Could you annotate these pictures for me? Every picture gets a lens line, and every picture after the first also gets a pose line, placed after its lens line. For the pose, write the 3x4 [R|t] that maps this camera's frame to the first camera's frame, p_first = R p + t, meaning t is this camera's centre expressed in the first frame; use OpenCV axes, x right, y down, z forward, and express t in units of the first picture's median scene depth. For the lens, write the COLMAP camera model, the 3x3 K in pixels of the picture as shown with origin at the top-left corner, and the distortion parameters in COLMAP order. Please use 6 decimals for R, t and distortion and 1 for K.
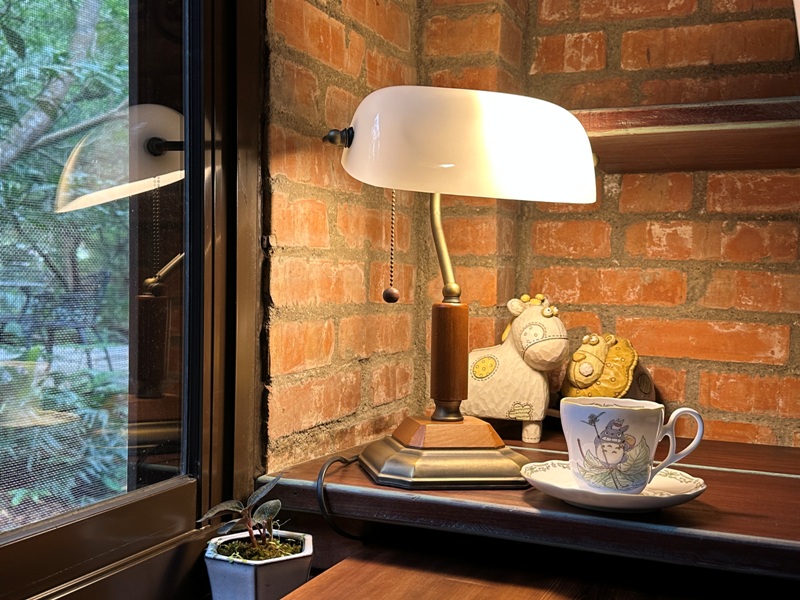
lens RADIAL K [[883.8, 0, 400.0], [0, 883.8, 300.0], [0, 0, 1]] dist [-0.000598, -0.002016]
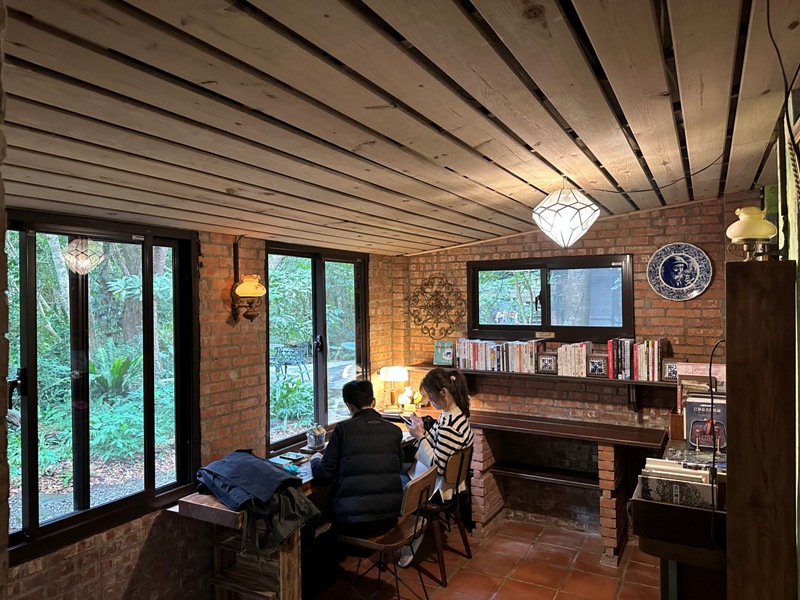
lens RADIAL K [[559.7, 0, 400.0], [0, 559.7, 300.0], [0, 0, 1]] dist [0.053429, -0.073068]
pose [[0.995628, -0.022830, -0.090576, 0.596615], [0.020339, 0.999392, -0.028334, -0.683320], [0.091167, 0.026368, 0.995486, -4.151900]]
